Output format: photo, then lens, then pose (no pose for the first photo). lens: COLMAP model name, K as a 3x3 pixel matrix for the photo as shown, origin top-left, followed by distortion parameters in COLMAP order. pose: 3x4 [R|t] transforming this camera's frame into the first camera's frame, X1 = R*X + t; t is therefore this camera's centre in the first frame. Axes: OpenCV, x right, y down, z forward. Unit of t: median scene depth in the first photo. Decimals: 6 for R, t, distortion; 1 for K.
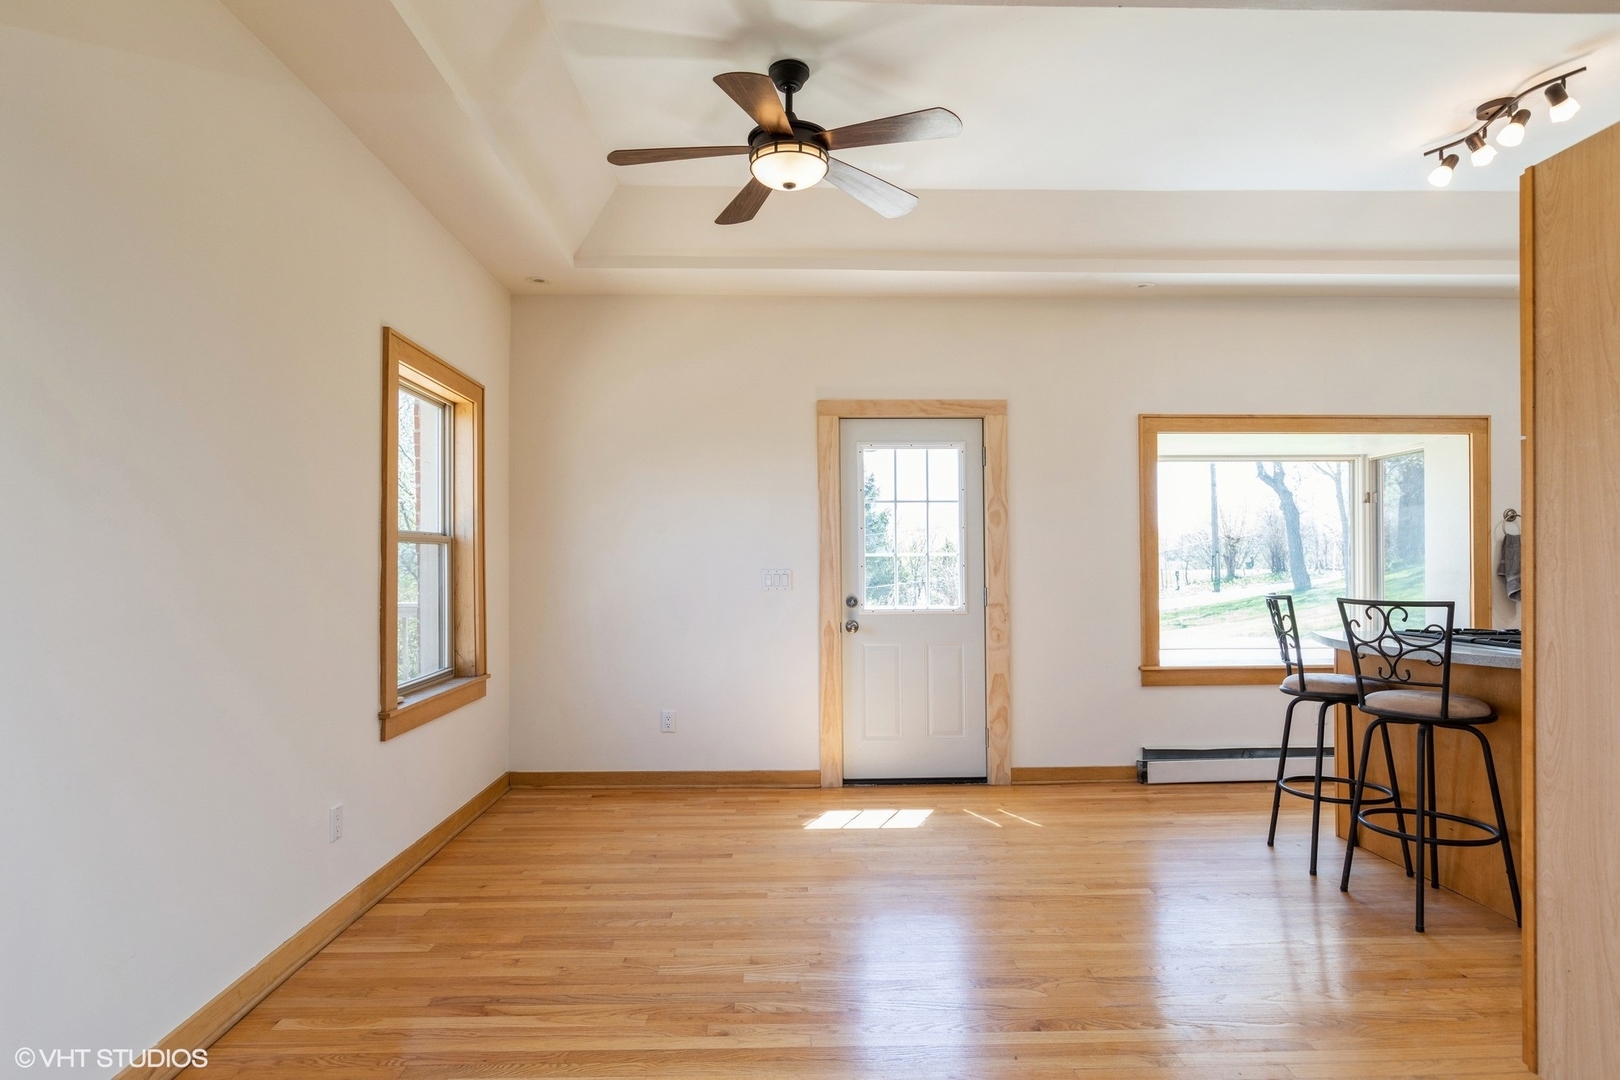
lens RADIAL K [[852.0, 0, 810.0], [0, 852.0, 540.0], [0, 0, 1]] dist [0.004366, 0.001504]
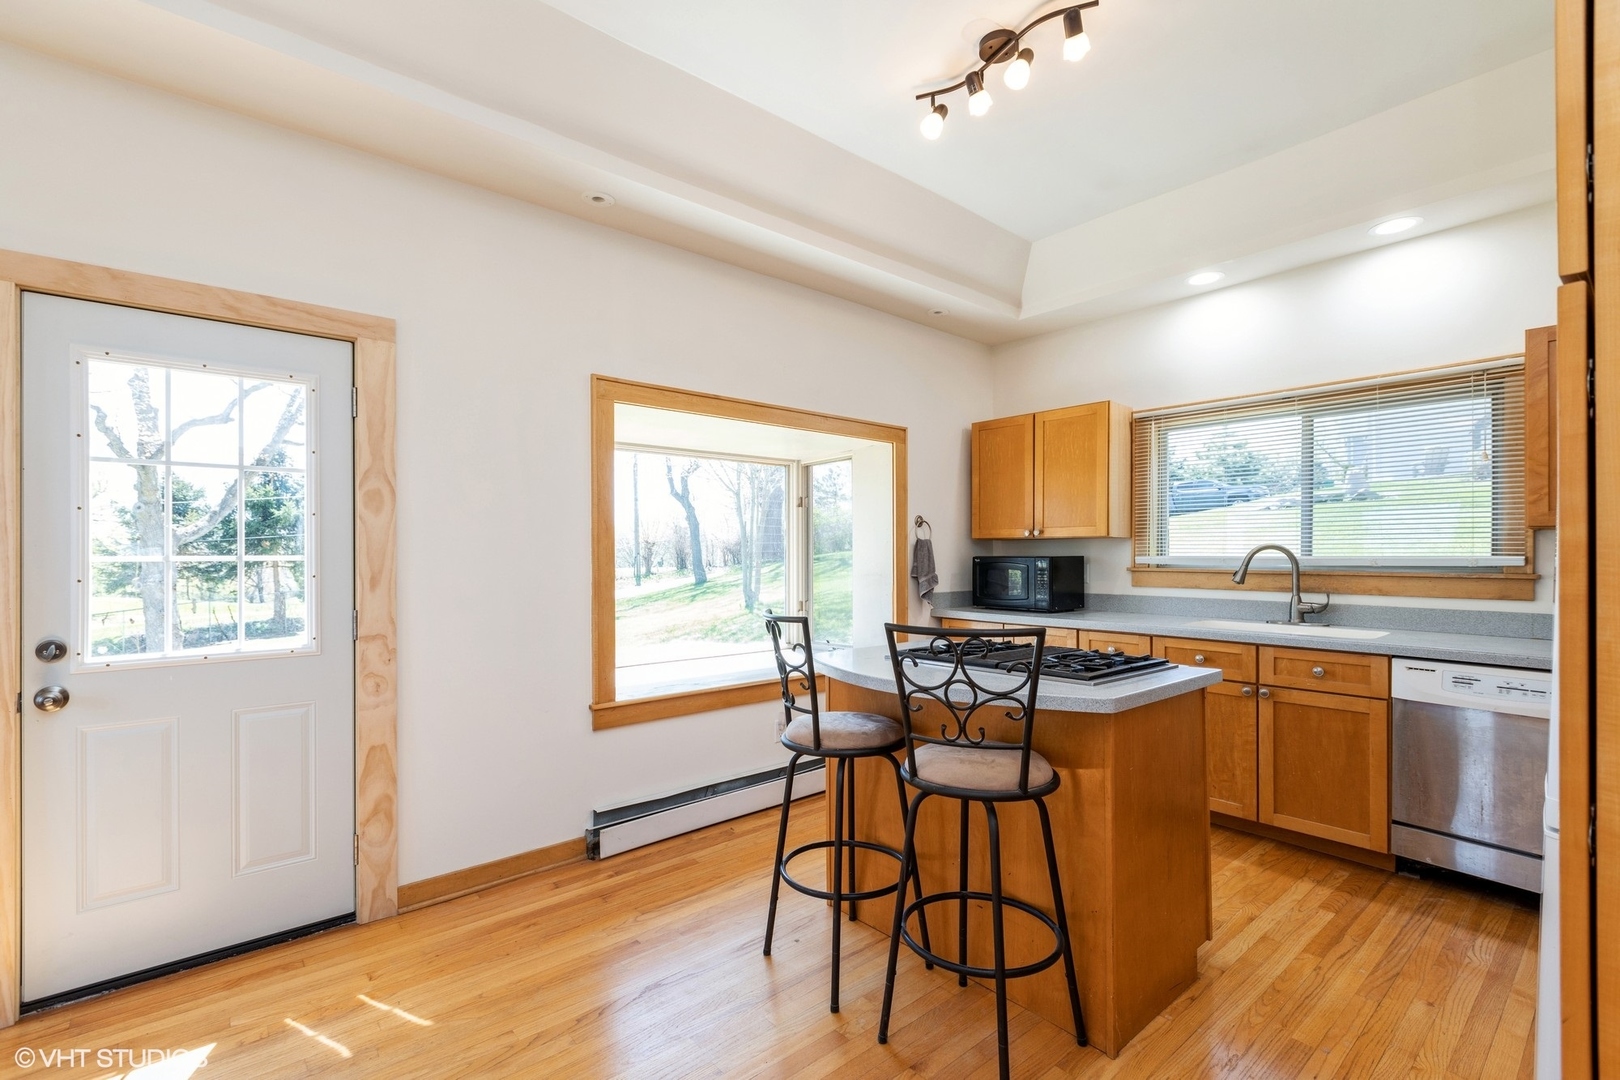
lens RADIAL K [[733.6, 0, 805.3], [0, 733.6, 555.3], [0, 0, 1]] dist [0.000356, 0.000270]
pose [[0.784203, 0.000905, 0.620504, 0.132964], [-0.011378, 0.999852, 0.012921, 0.004217], [-0.620400, -0.017193, 0.784097, 0.376960]]
